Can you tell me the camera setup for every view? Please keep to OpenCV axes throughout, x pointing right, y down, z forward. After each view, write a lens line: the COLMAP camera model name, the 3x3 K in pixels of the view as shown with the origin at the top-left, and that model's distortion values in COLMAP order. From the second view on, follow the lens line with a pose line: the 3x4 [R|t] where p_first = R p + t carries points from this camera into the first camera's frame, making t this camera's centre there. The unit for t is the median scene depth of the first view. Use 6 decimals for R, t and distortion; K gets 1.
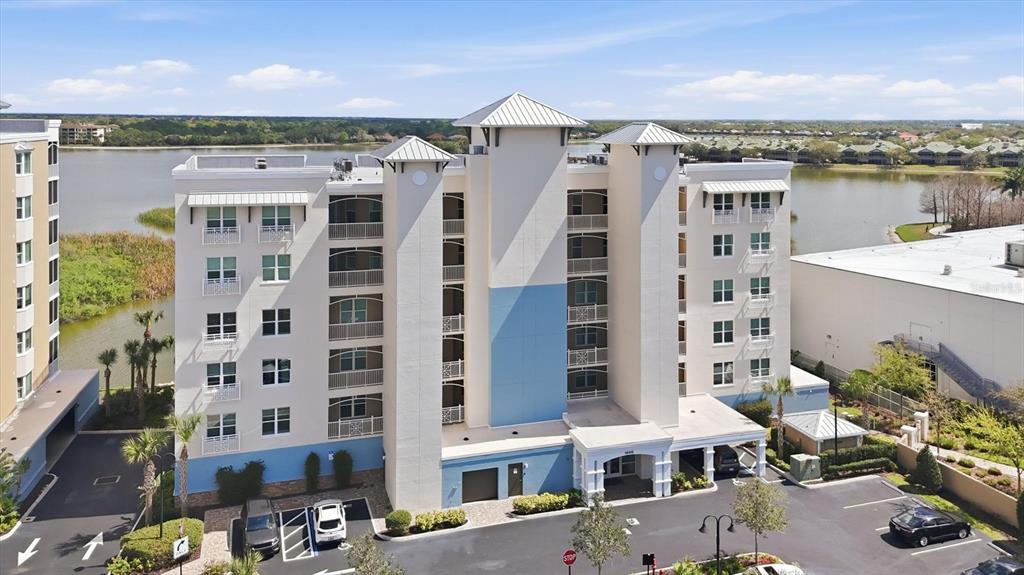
lens RADIAL K [[852.7, 0, 530.3], [0, 852.7, 270.0], [0, 0, 1]] dist [0.082136, -0.100779]
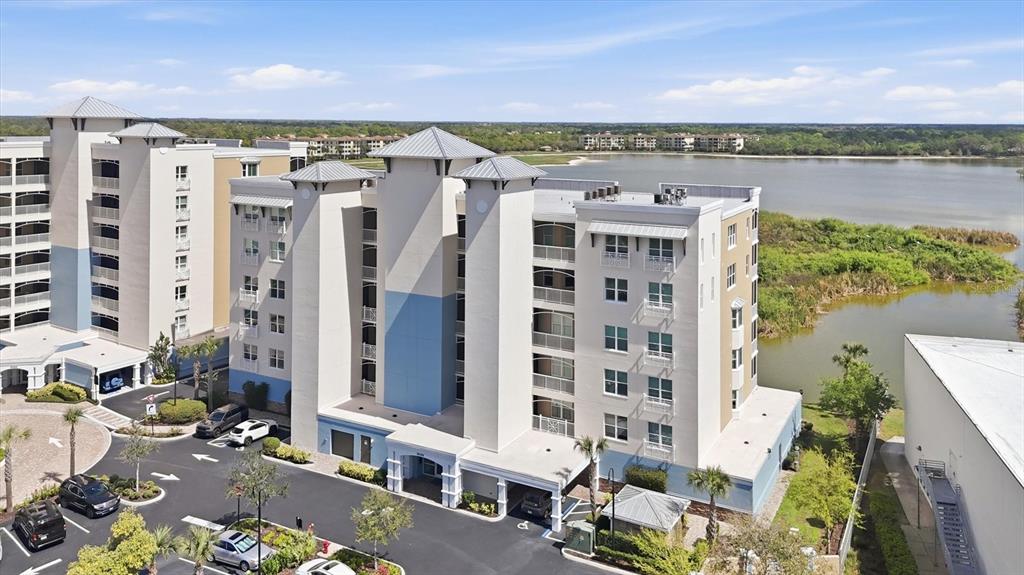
lens RADIAL K [[854.3, 0, 490.9], [0, 854.3, 273.7], [0, 0, 1]] dist [0.059423, -0.006134]
pose [[0.640948, 0.136660, -0.755321, 0.949520], [-0.138614, 0.988453, 0.061215, -0.095408], [0.754965, 0.065463, 0.652490, 0.322464]]
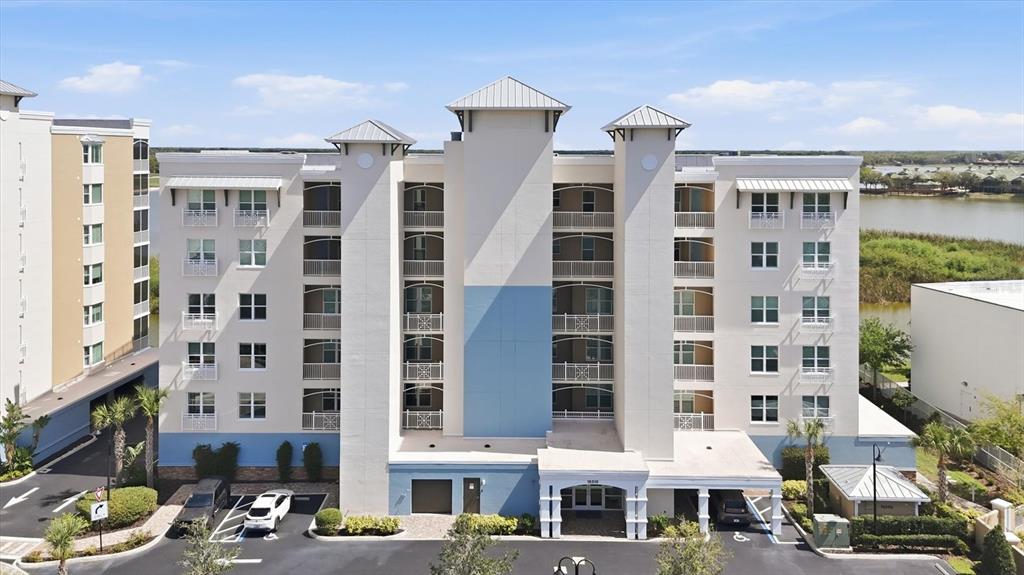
lens RADIAL K [[838.8, 0, 512.0], [0, 838.8, 287.5], [0, 0, 1]] dist [0.071949, -0.086193]
pose [[0.941655, 0.051062, -0.332685, 0.303578], [-0.057542, 0.998296, -0.009649, 0.028650], [0.331625, 0.028229, 0.942989, 0.157413]]
